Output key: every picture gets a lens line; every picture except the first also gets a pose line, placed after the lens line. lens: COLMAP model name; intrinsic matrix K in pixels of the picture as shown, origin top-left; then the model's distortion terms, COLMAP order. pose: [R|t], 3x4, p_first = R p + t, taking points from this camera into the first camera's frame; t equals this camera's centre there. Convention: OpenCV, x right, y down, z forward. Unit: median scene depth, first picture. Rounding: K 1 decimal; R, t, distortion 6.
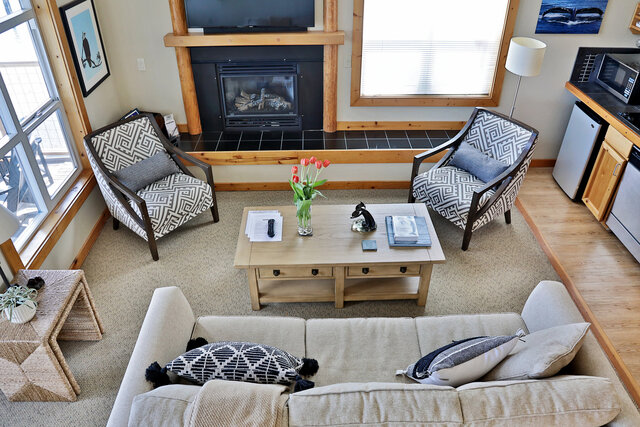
lens RADIAL K [[464.0, 0, 320.0], [0, 464.0, 213.5], [0, 0, 1]] dist [-0.120636, 0.068304]
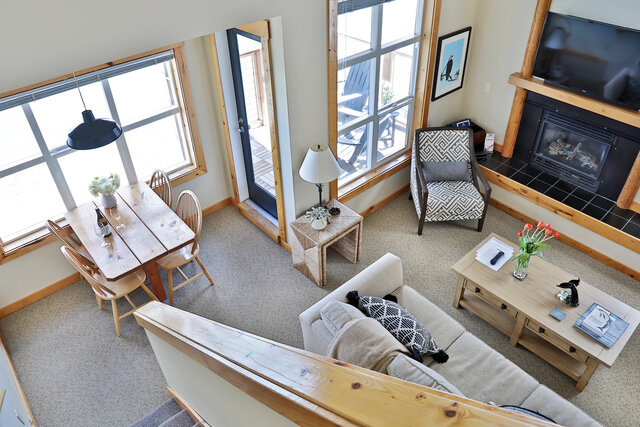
lens RADIAL K [[464.0, 0, 320.0], [0, 464.0, 213.5], [0, 0, 1]] dist [-0.120636, 0.068304]
pose [[0.648405, 0.459022, -0.607347, 0.238412], [-0.418949, 0.881261, 0.218770, -0.124122], [0.635651, 0.112596, 0.763721, -0.210762]]
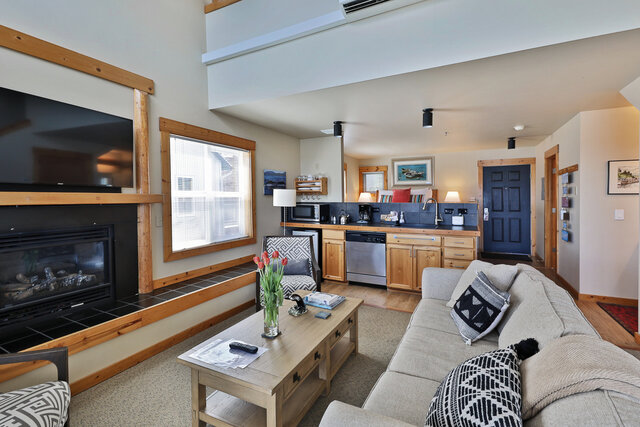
lens RADIAL K [[294.1, 0, 321.6], [0, 294.1, 204.8], [0, 0, 1]] dist [0.000002, 0.000037]
pose [[0.461304, -0.015305, 0.887110, -0.446662], [0.512212, 0.820999, -0.252189, 0.021756], [-0.724457, 0.570724, 0.386569, 0.470959]]
